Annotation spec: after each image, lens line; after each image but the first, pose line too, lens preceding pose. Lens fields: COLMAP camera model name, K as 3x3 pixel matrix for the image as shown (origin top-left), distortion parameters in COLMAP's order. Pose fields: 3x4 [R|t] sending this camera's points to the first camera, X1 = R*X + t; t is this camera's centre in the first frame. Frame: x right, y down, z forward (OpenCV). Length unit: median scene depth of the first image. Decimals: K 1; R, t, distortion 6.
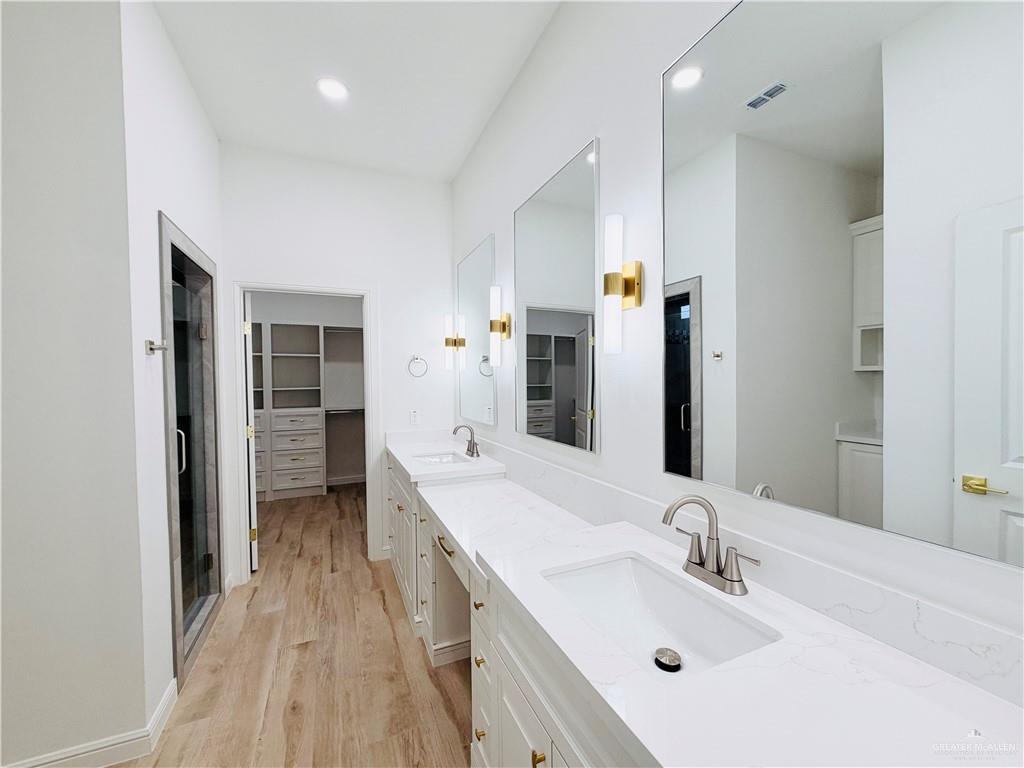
lens RADIAL K [[406.1, 0, 510.1], [0, 406.1, 385.9], [0, 0, 1]] dist [0.000368, 0.000520]
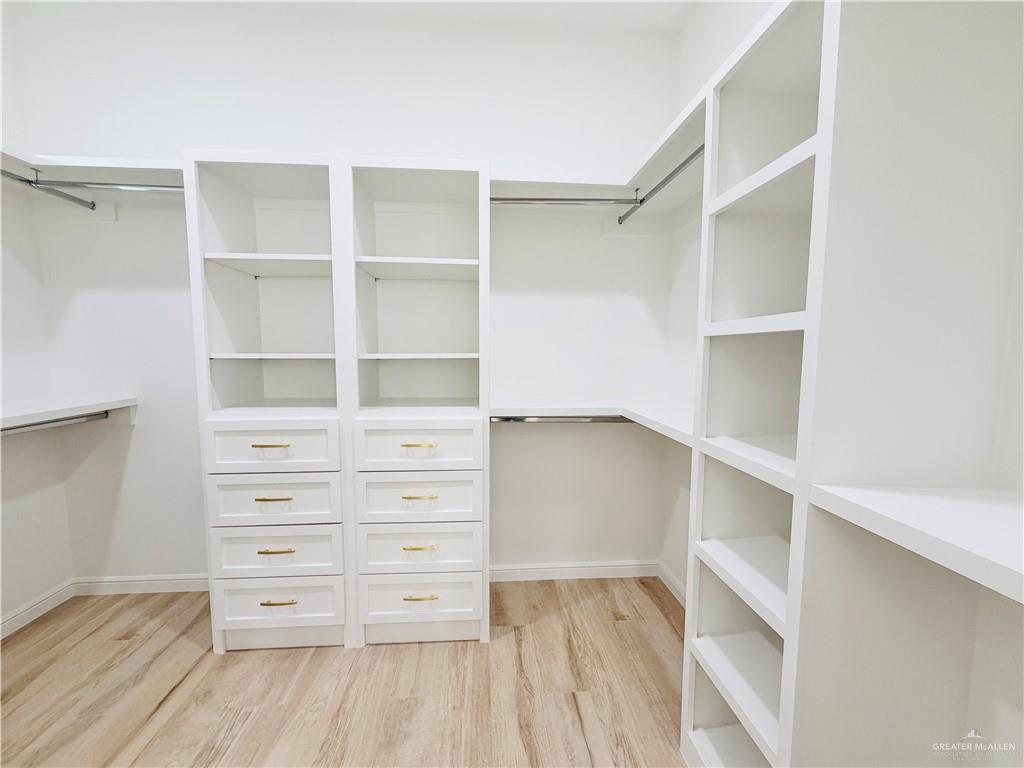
lens RADIAL K [[406.1, 0, 510.1], [0, 406.1, 385.9], [0, 0, 1]] dist [0.000368, 0.000520]
pose [[0.937114, 0.032247, -0.347530, -0.319790], [-0.017656, 0.998828, 0.045072, 0.015020], [0.348576, -0.036101, 0.936585, 0.680752]]
